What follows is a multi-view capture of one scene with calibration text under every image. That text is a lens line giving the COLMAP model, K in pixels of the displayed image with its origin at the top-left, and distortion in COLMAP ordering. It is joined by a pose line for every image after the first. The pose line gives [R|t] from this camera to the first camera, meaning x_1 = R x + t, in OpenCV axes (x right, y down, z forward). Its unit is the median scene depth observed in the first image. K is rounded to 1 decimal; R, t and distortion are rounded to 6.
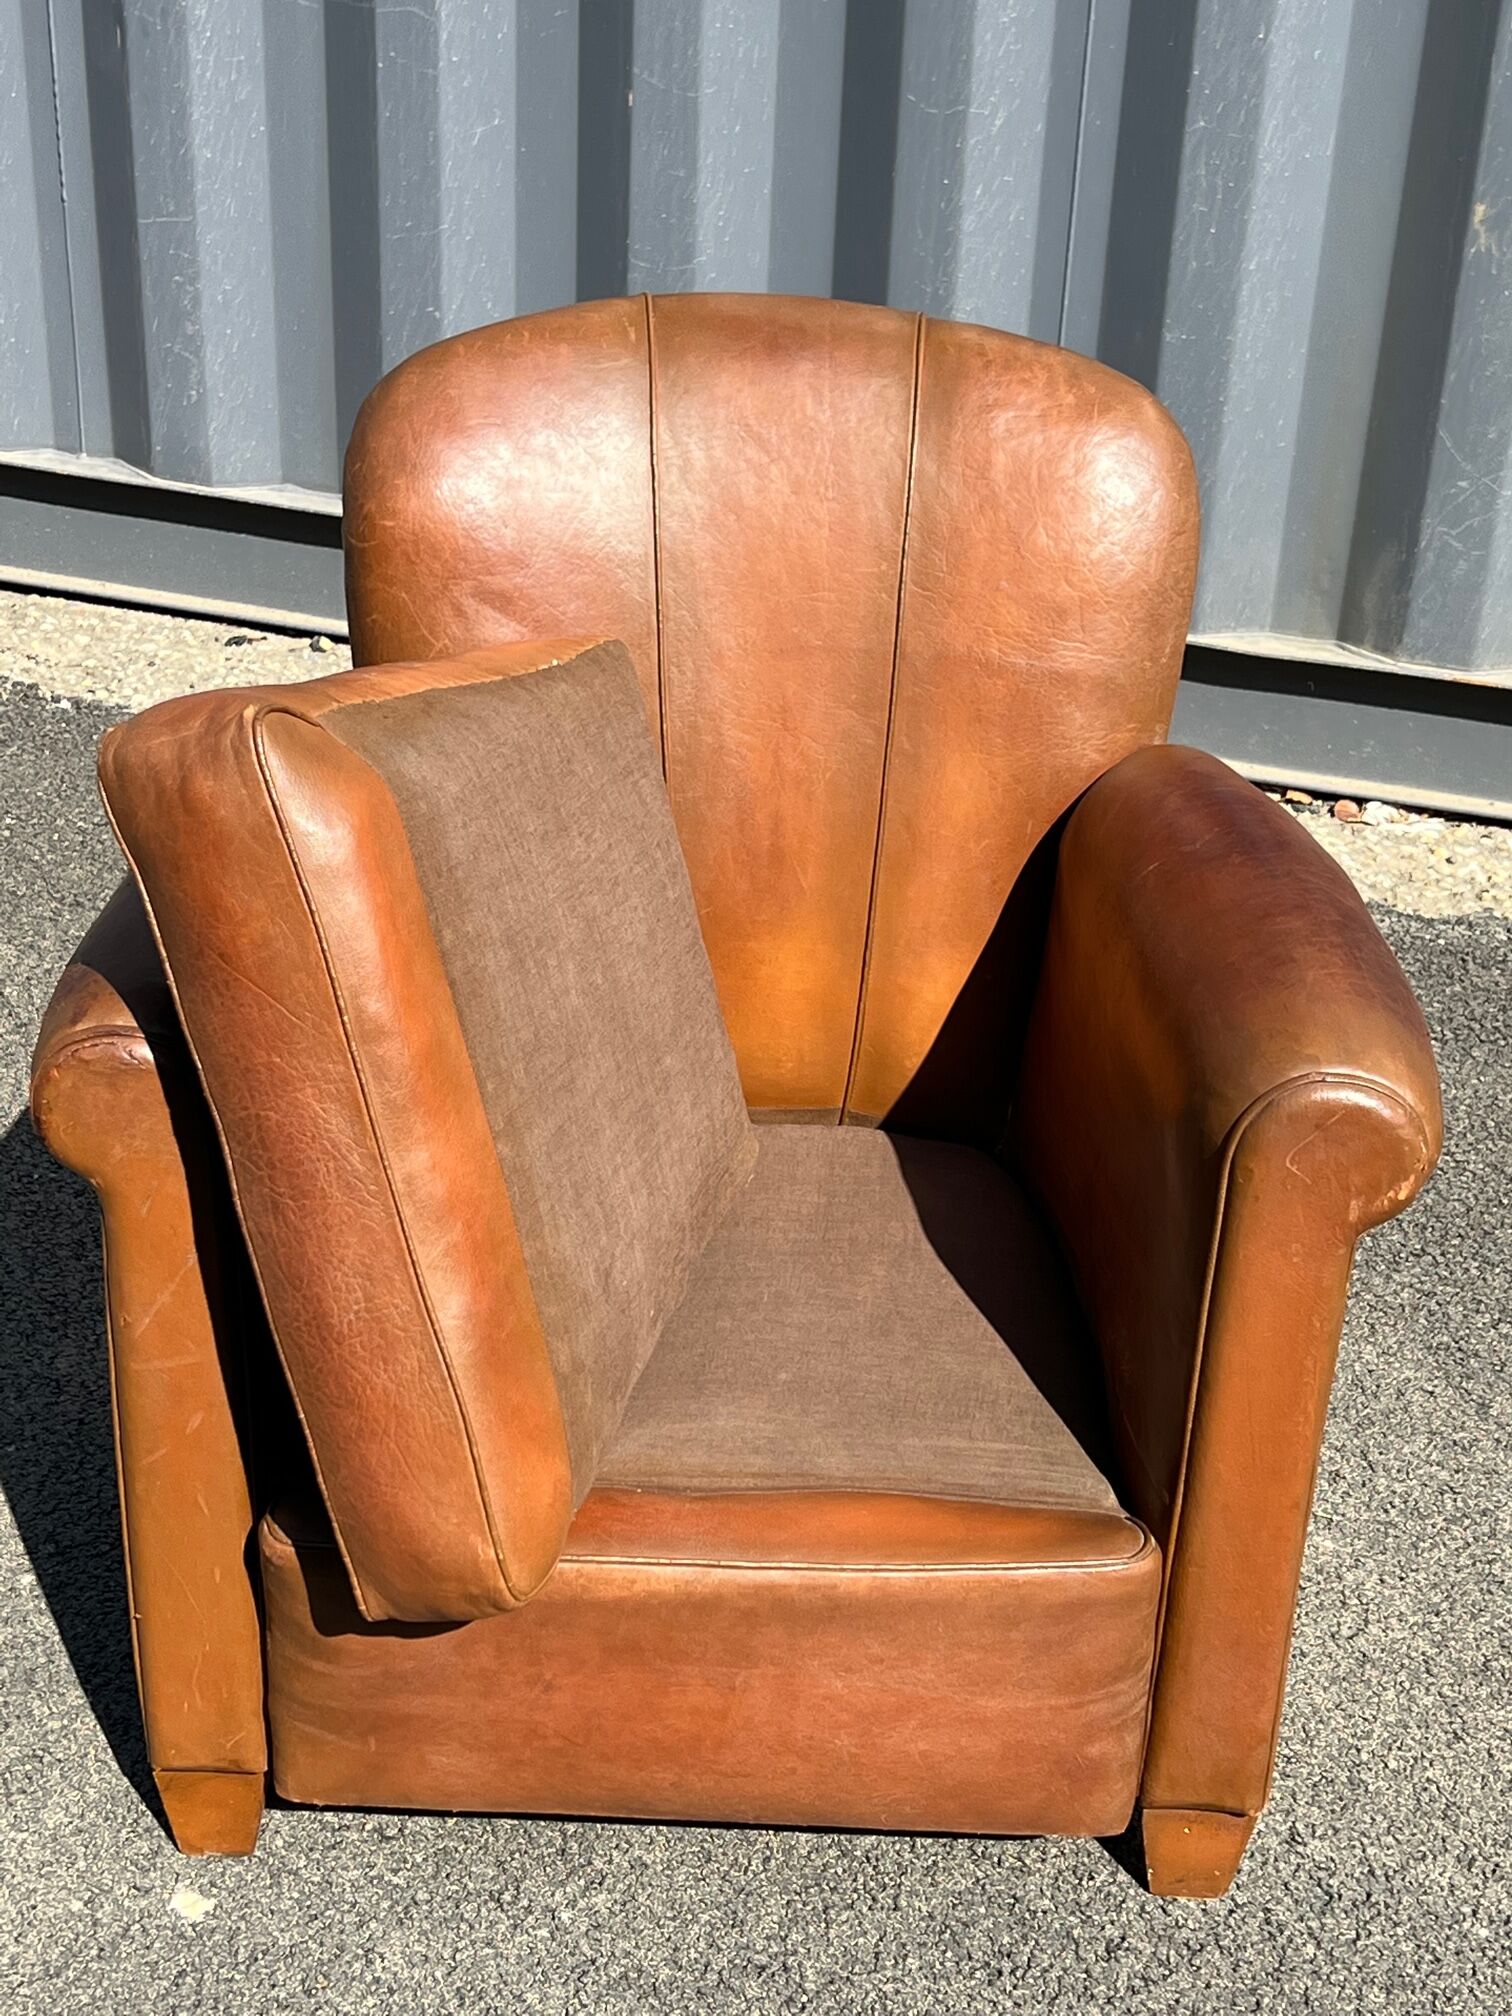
lens RADIAL K [[3158.2, 0, 743.9], [0, 3158.2, 1032.2], [0, 0, 1]] dist [0.212920, -0.743483]
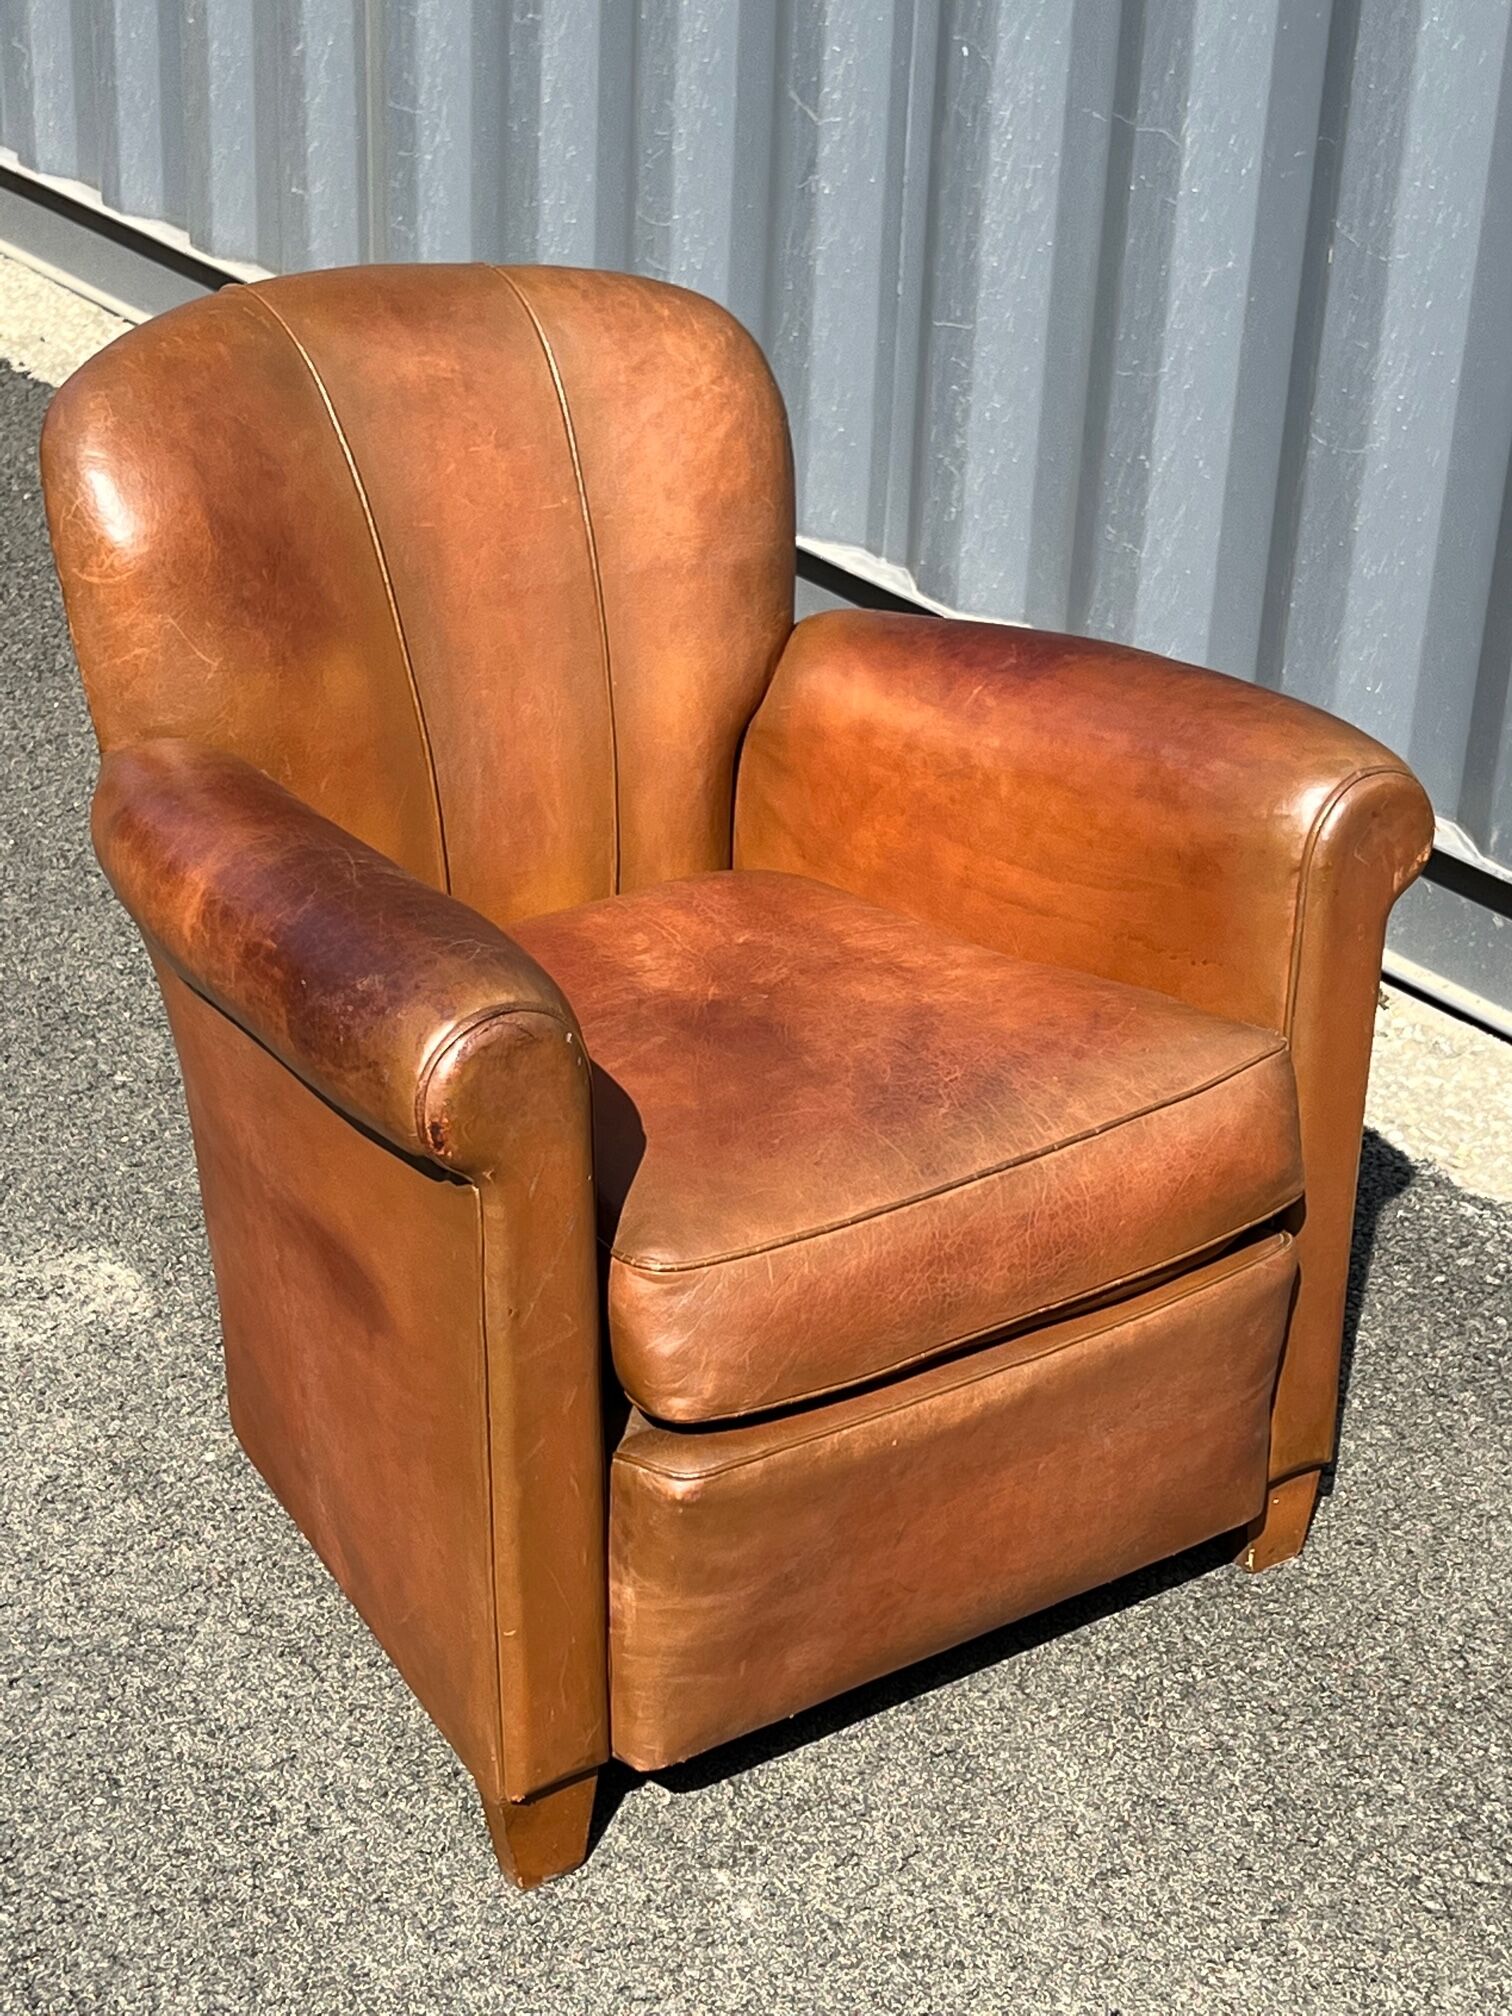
lens RADIAL K [[3582.8, 0, 765.7], [0, 3582.8, 1031.5], [0, 0, 1]] dist [0.248541, -0.978512]
pose [[0.788898, 0.260024, -0.556801, 0.481628], [-0.312133, 0.950037, 0.001421, -0.044307], [0.529352, 0.172675, 0.830644, 0.133246]]
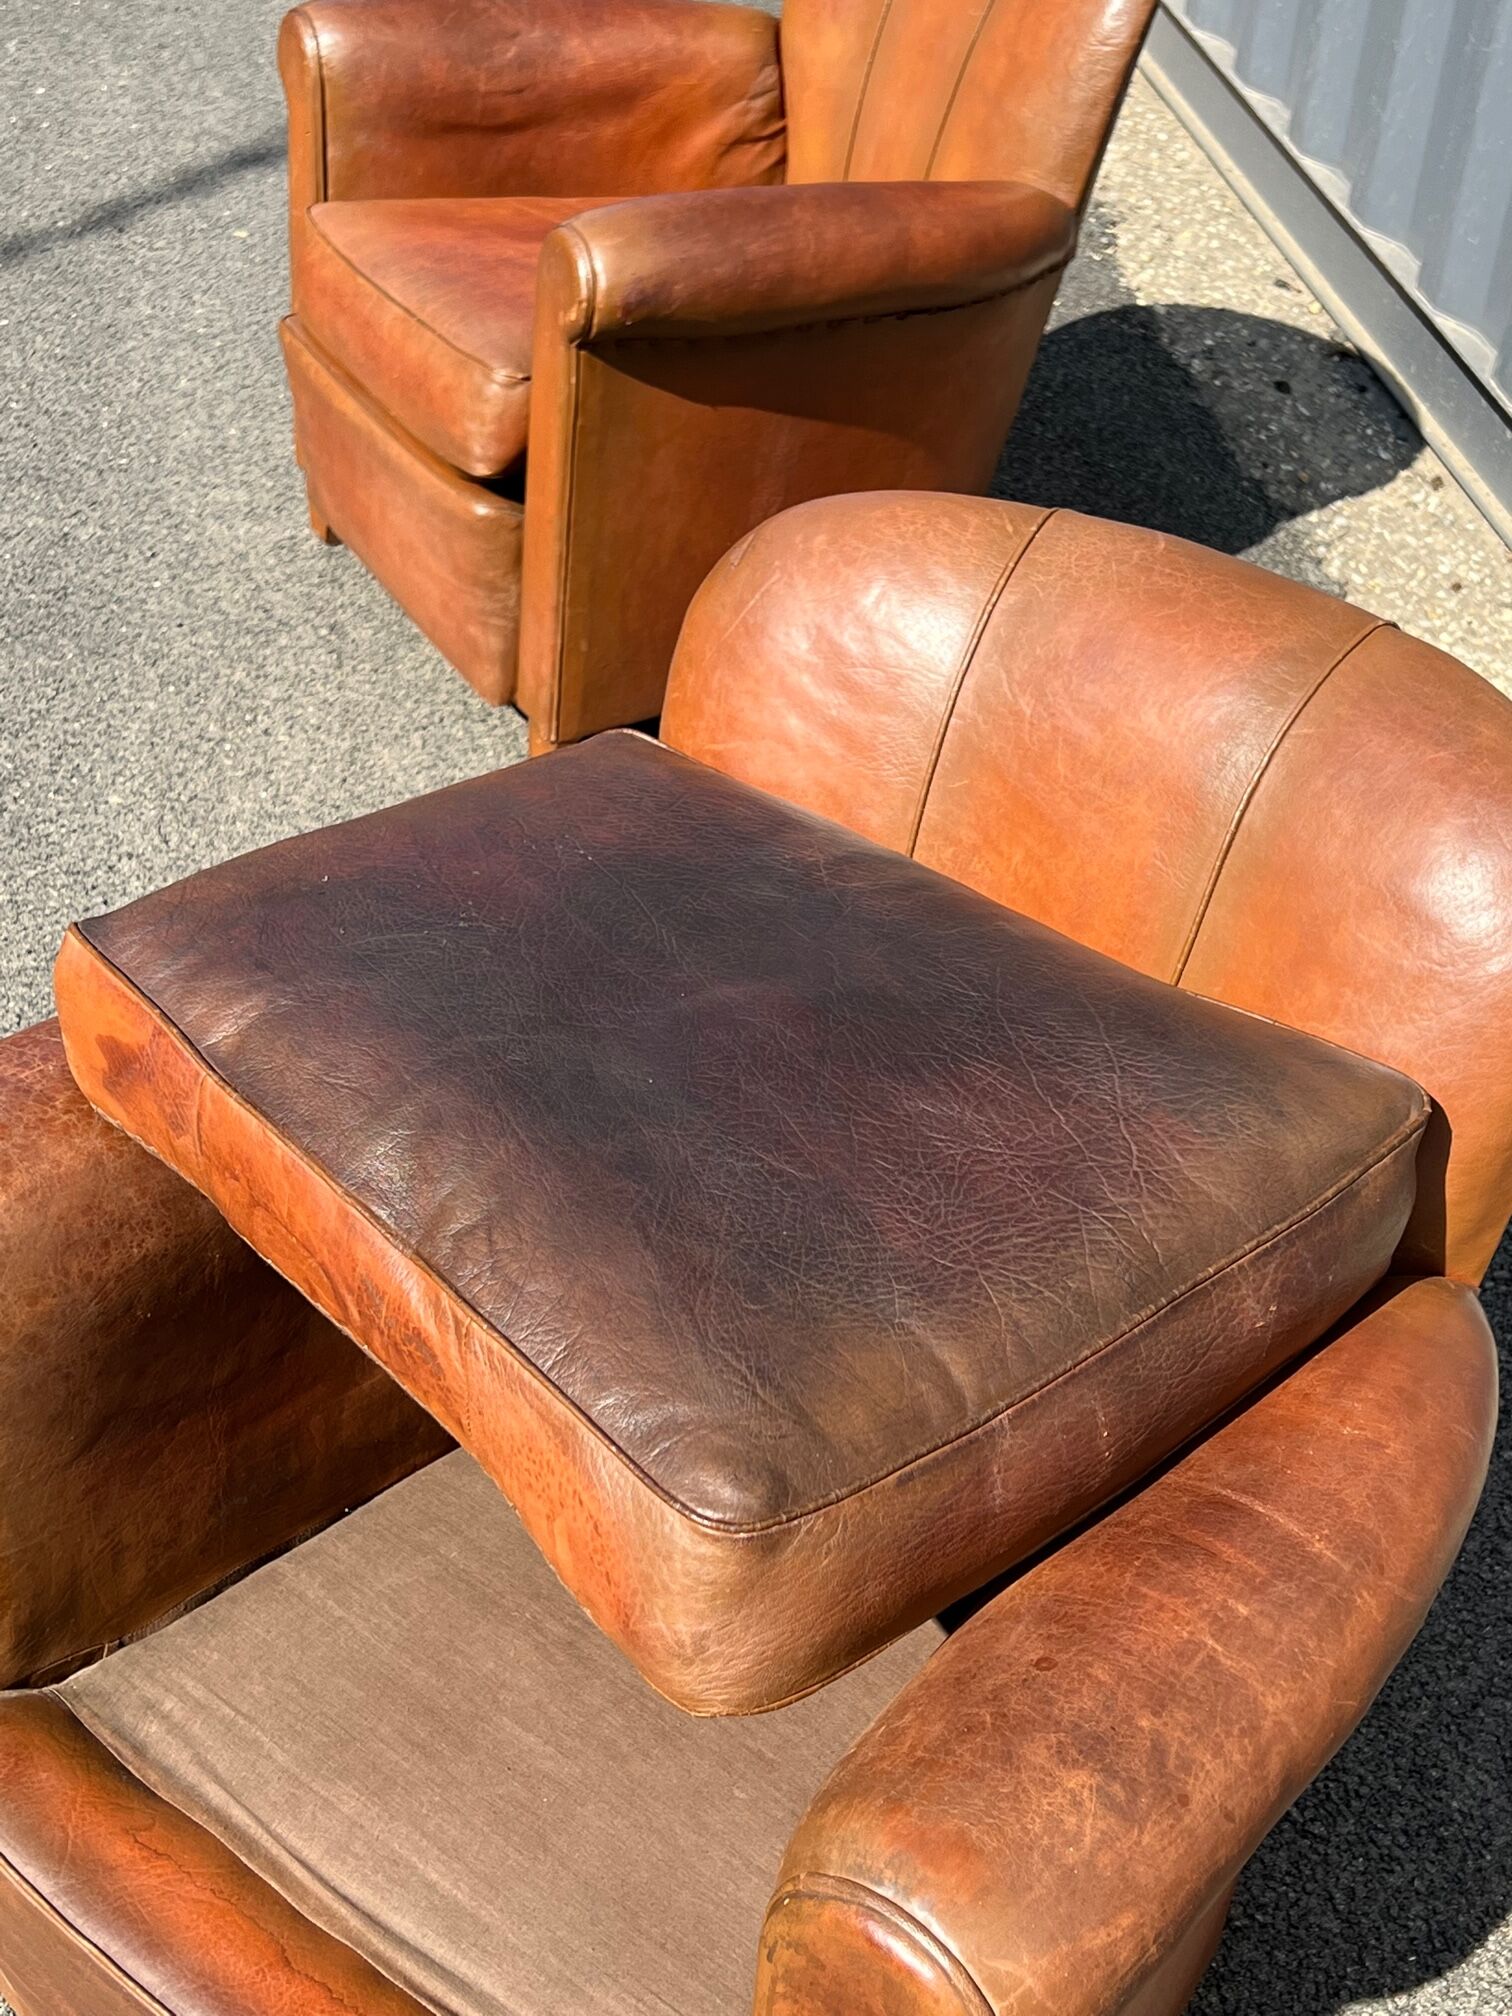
lens RADIAL K [[2780.1, 0, 756.2], [0, 2780.1, 1035.5], [0, 0, 1]] dist [0.181358, -0.555536]
pose [[0.425612, 0.526430, -0.736021, 0.862207], [-0.477341, 0.821608, 0.311618, -0.151830], [0.768765, 0.218705, 0.600973, 0.294771]]
